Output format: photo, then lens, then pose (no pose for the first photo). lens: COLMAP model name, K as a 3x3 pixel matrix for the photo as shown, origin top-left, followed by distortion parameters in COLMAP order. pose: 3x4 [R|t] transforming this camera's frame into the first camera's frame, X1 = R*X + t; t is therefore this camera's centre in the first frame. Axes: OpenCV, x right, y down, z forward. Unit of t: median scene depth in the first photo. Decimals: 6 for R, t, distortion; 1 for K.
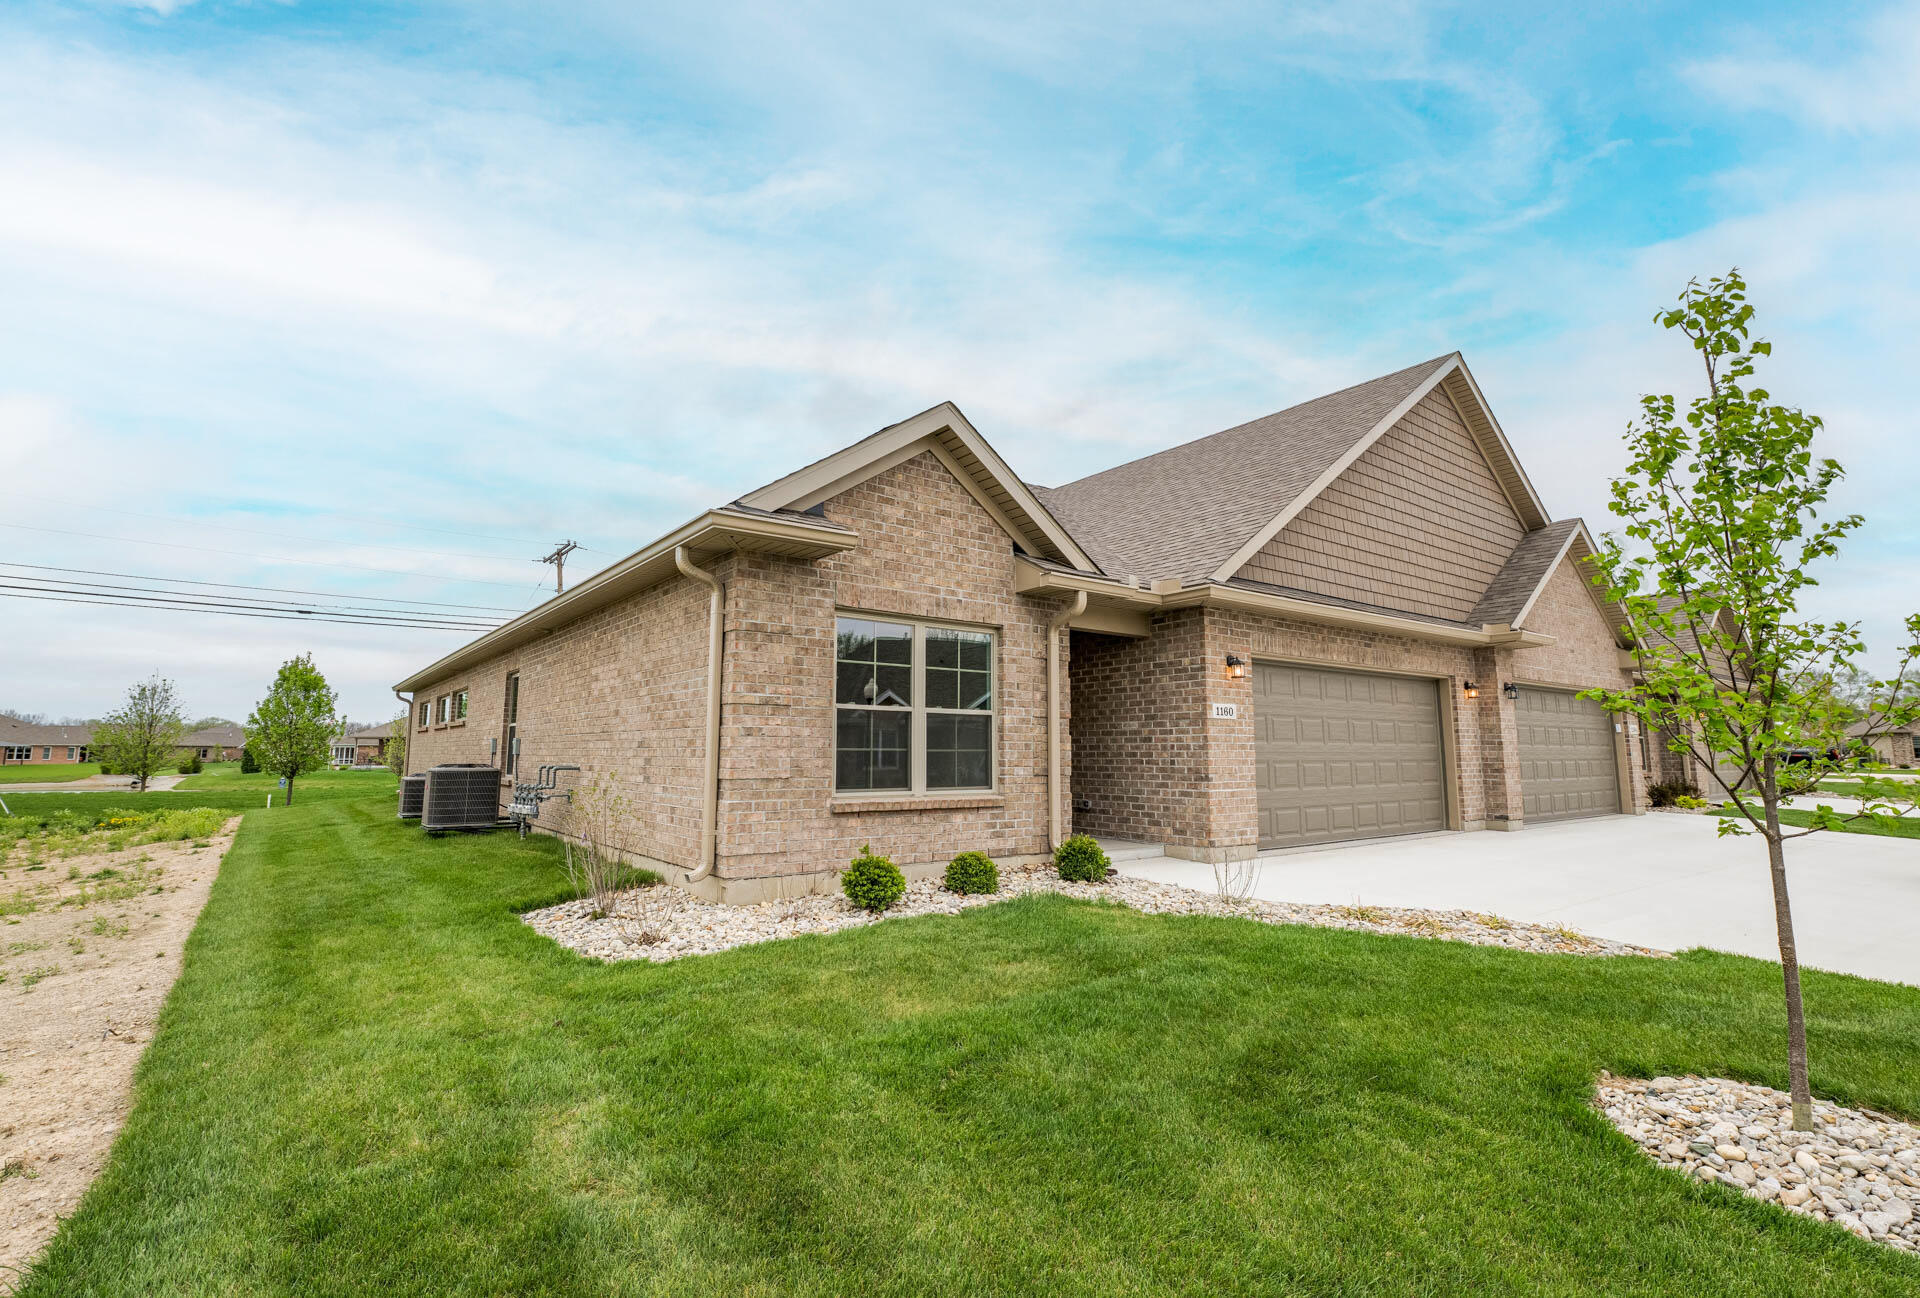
lens RADIAL K [[881.0, 0, 949.2], [0, 881.0, 647.7], [0, 0, 1]] dist [-0.002563, -0.000328]
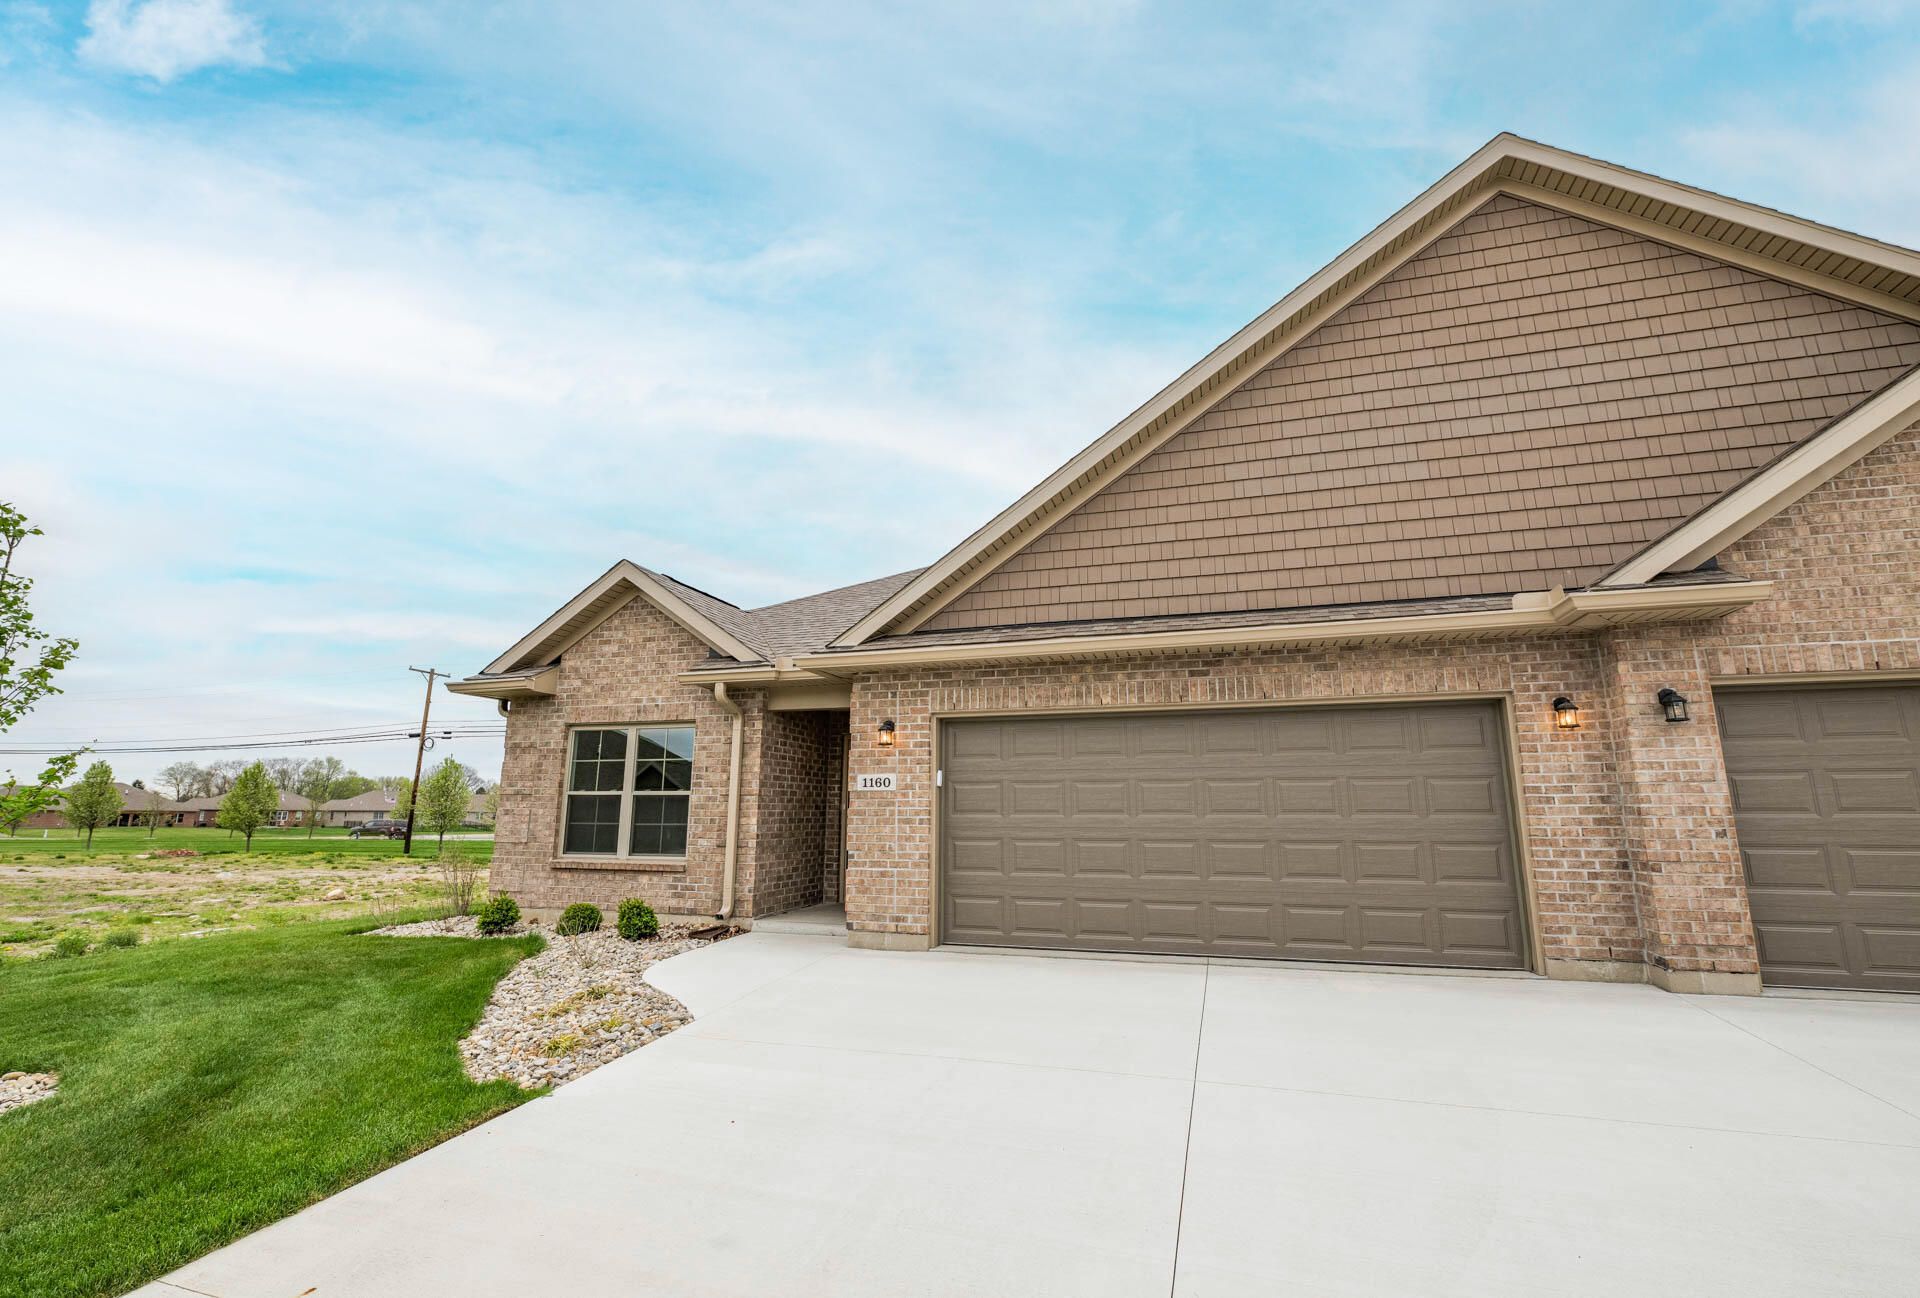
lens RADIAL K [[881.0, 0, 949.2], [0, 881.0, 647.7], [0, 0, 1]] dist [-0.002563, -0.000328]
pose [[0.578659, -0.158059, -0.800107, 1.314366], [0.094277, 0.987428, -0.126880, 0.067124], [0.810102, -0.002011, 0.586285, 0.608524]]
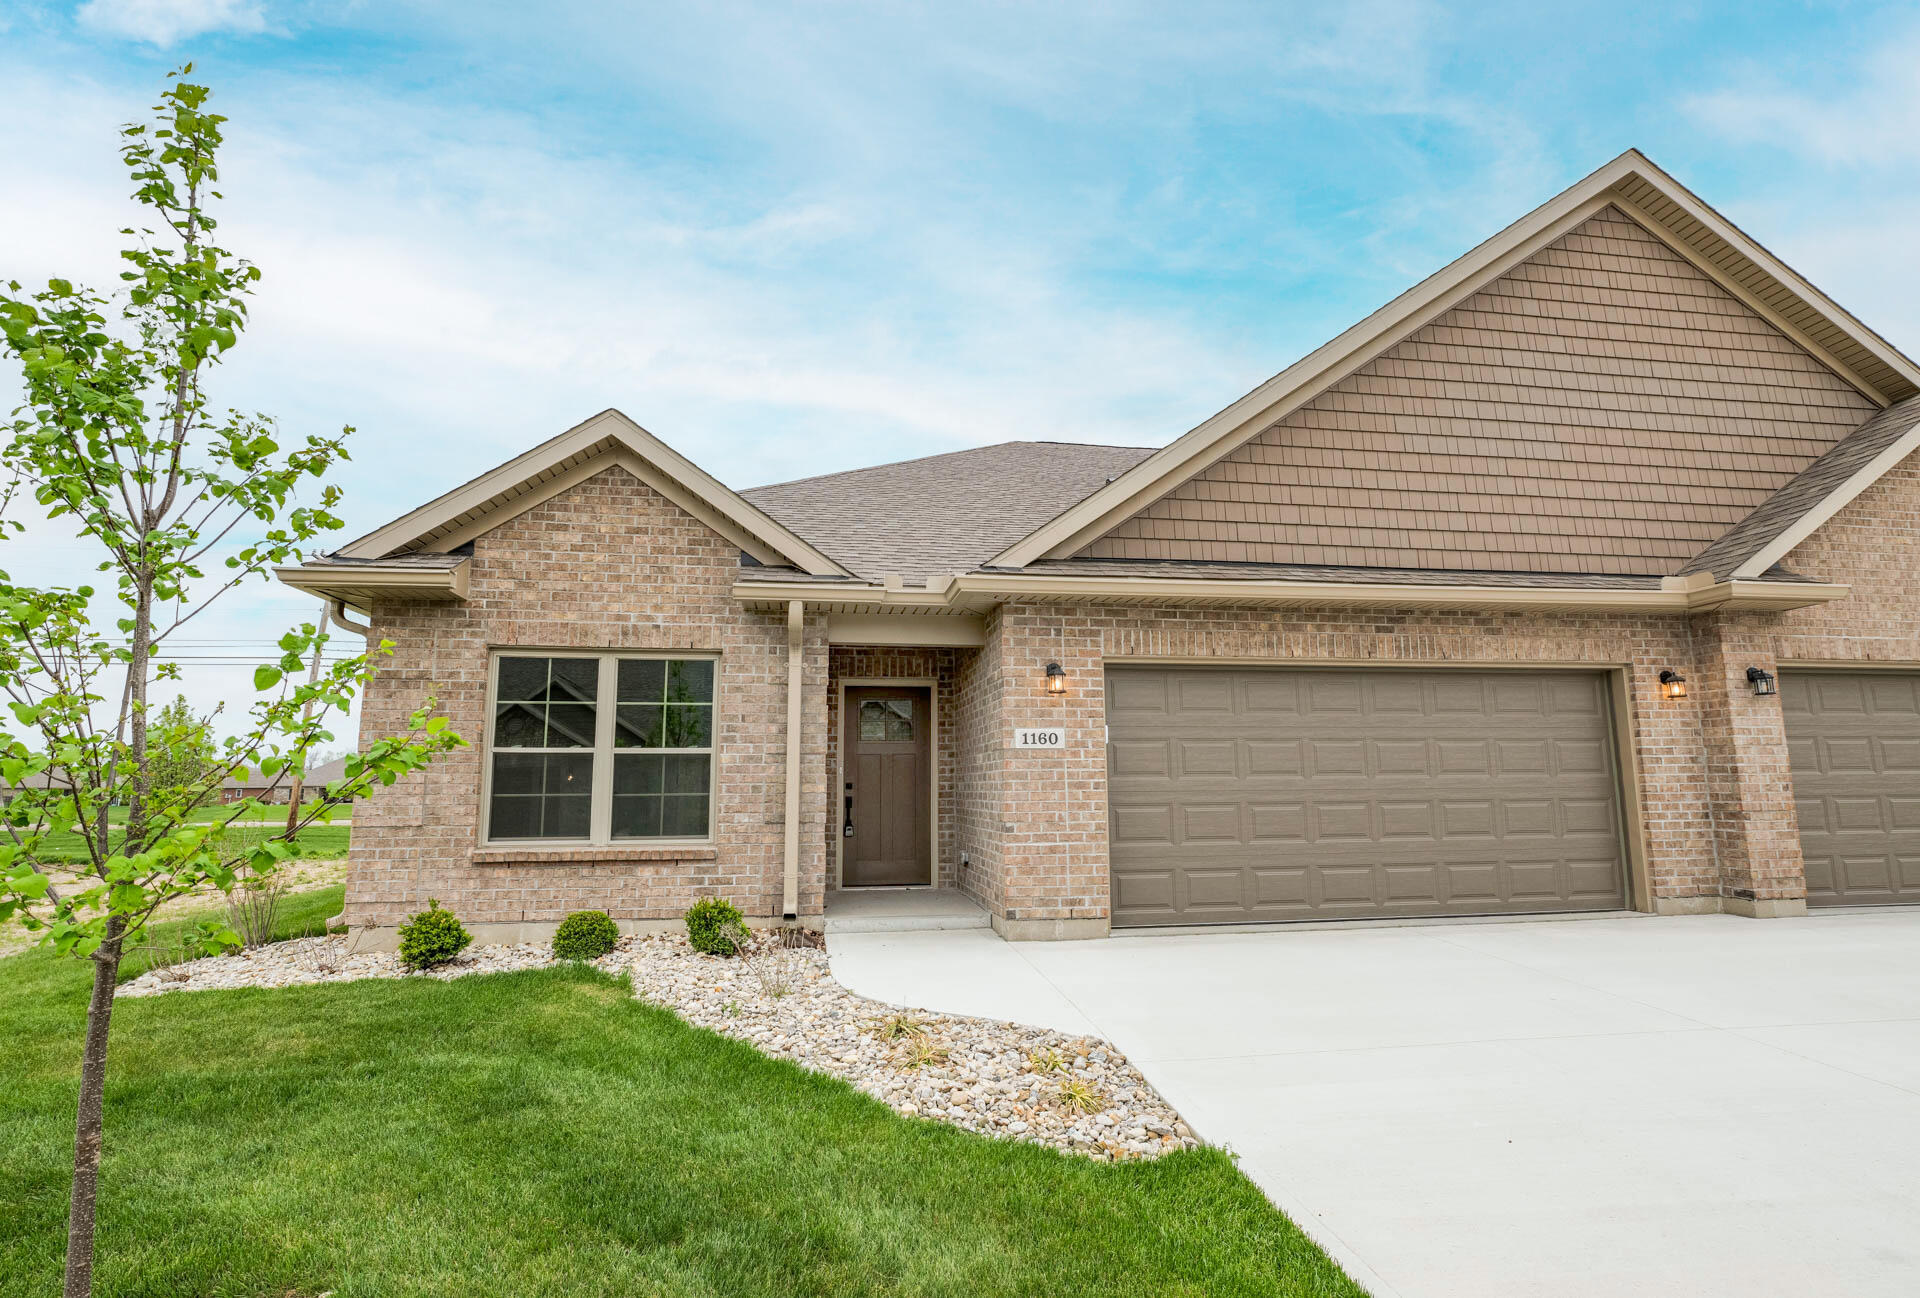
lens RADIAL K [[998.4, 0, 960.0], [0, 998.4, 649.0], [0, 0, 1]] dist [-0.002773, -0.000100]
pose [[0.889304, -0.072777, -0.451488, 0.753682], [0.064339, 0.997348, -0.034035, 0.024229], [0.452768, 0.001220, 0.891628, 0.244379]]
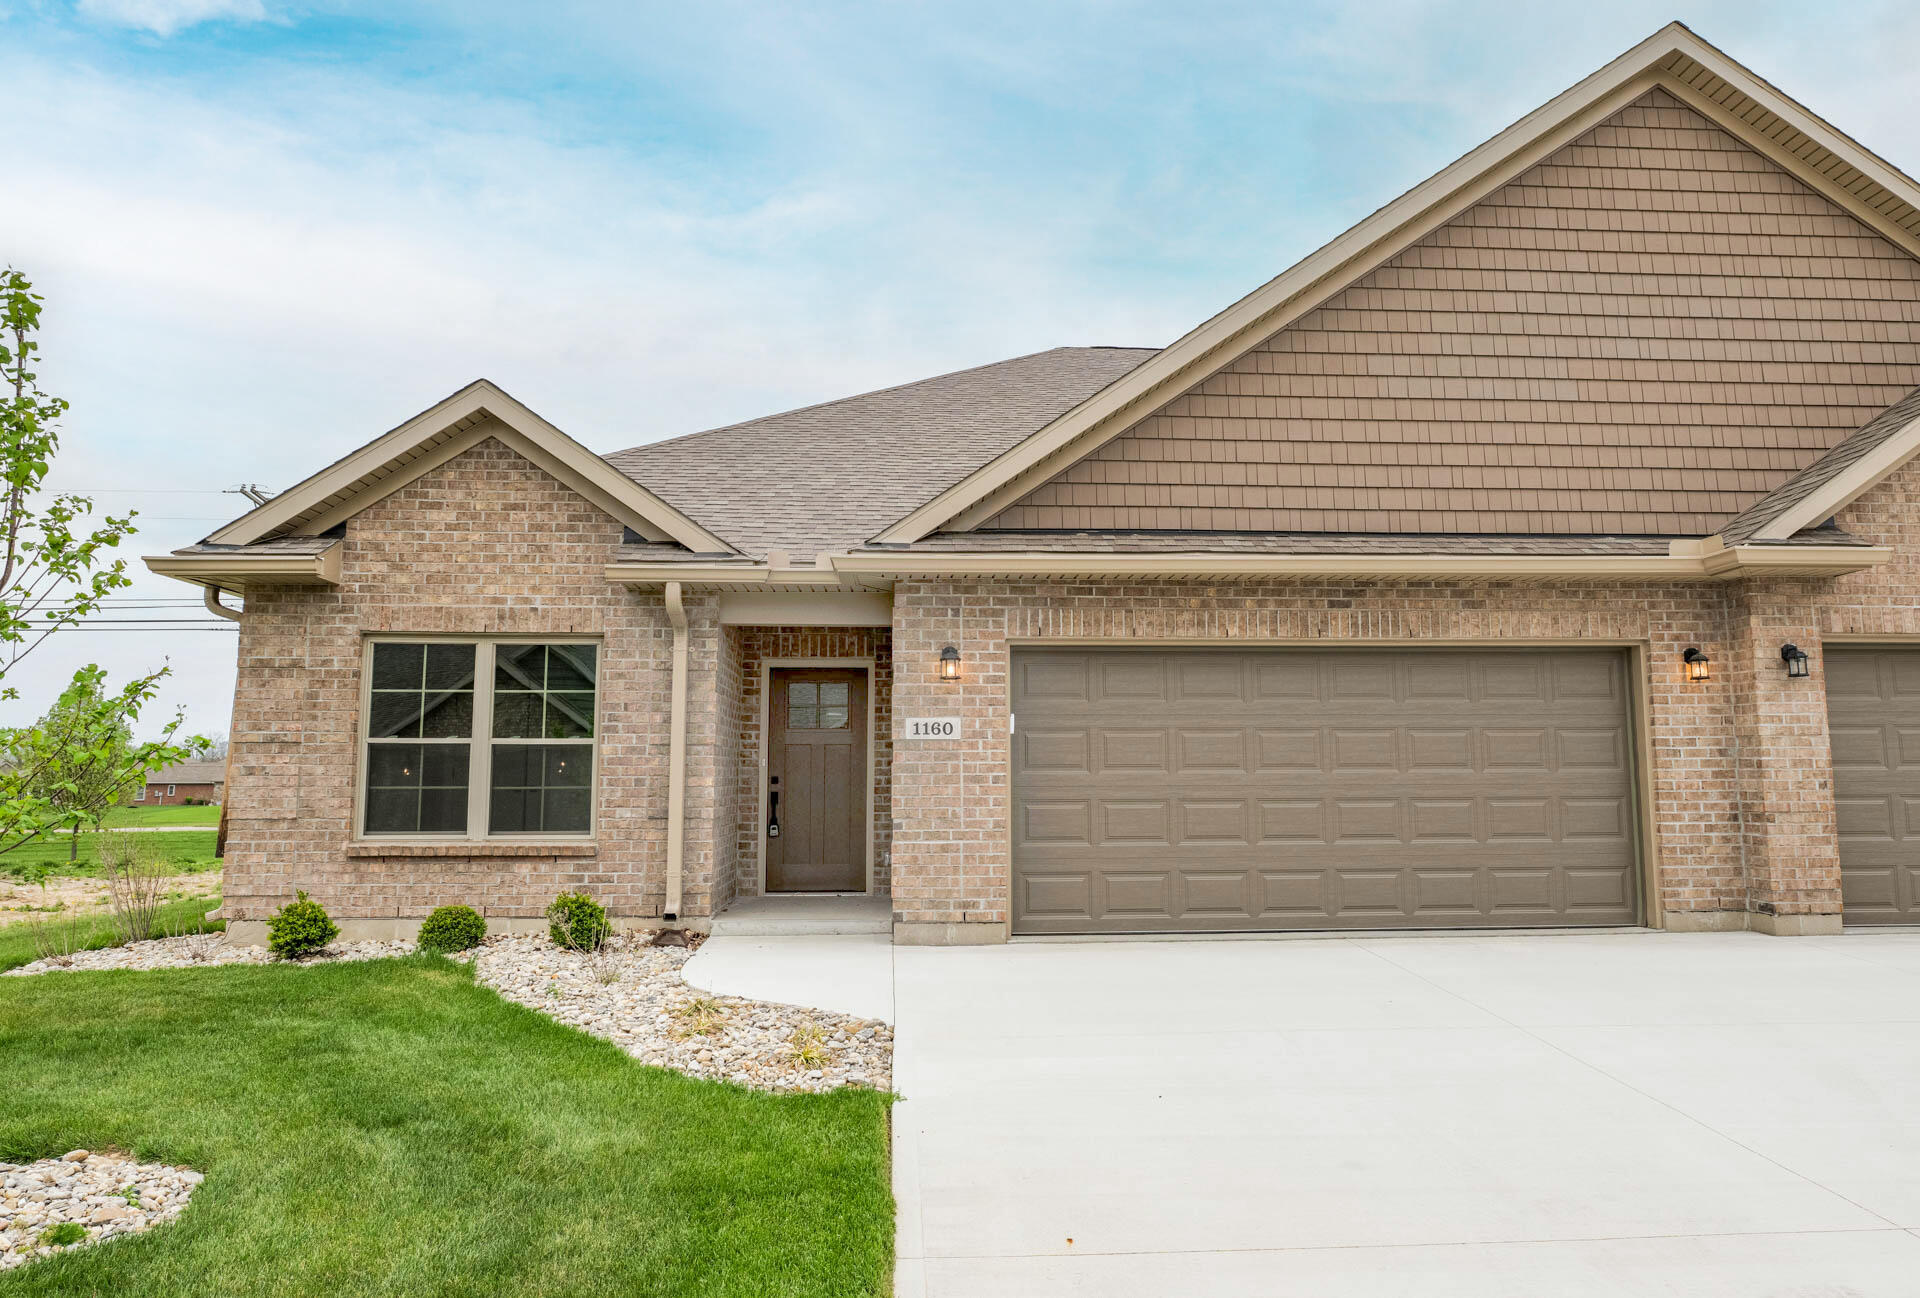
lens RADIAL K [[1407.3, 0, 1001.9], [0, 1407.3, 627.7], [0, 0, 1]] dist [-0.004139, 0.002680]
pose [[0.842813, -0.067288, -0.533984, 1.121543], [0.070074, 0.997428, -0.015085, 0.015890], [0.533625, -0.024705, 0.845360, 0.109007]]
